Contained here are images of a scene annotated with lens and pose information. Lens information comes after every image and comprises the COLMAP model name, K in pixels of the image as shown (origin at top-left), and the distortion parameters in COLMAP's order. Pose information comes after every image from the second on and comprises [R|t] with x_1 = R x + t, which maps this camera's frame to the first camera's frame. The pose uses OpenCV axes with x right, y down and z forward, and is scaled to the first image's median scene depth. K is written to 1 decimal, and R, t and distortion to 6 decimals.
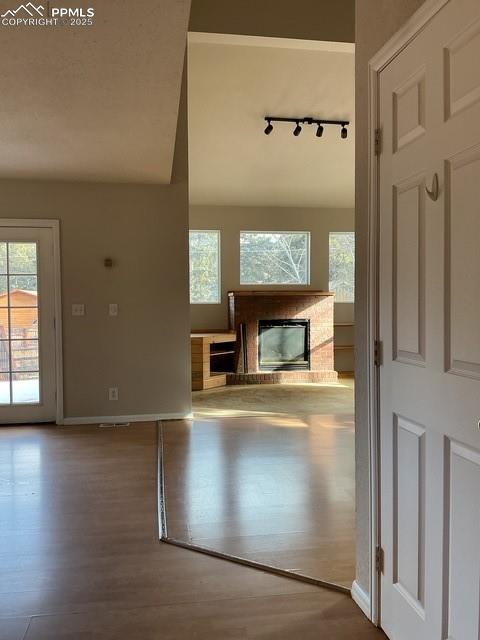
lens RADIAL K [[529.6, 0, 244.3], [0, 529.6, 325.4], [0, 0, 1]] dist [0.069095, -0.140810]
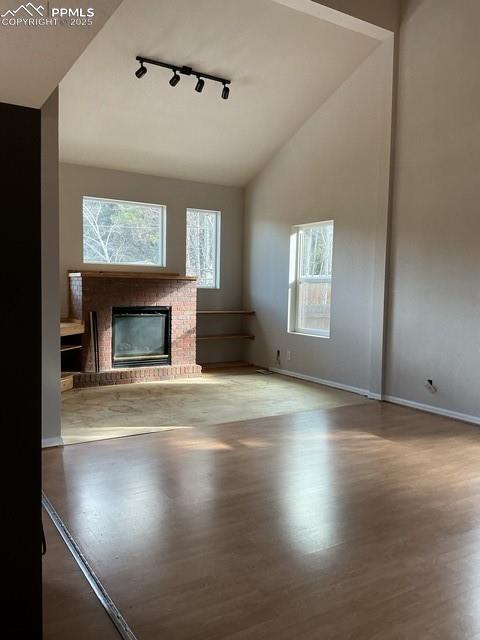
lens RADIAL K [[529.6, 0, 243.4], [0, 529.6, 323.3], [0, 0, 1]] dist [0.069095, -0.140810]
pose [[0.924511, -0.002643, 0.381147, -0.099198], [-0.009611, 0.999496, 0.030243, -0.011847], [-0.381035, -0.031623, 0.924020, 0.152110]]
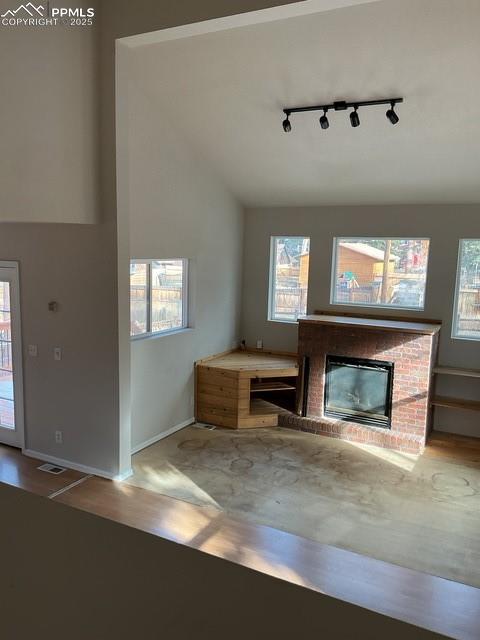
lens RADIAL K [[529.6, 0, 244.7], [0, 529.6, 317.6], [0, 0, 1]] dist [0.069095, -0.140810]
pose [[0.795165, 0.111988, -0.595963, 0.397311], [-0.055593, 0.992123, 0.112257, -0.147880], [0.603840, -0.056132, 0.795127, 0.287603]]
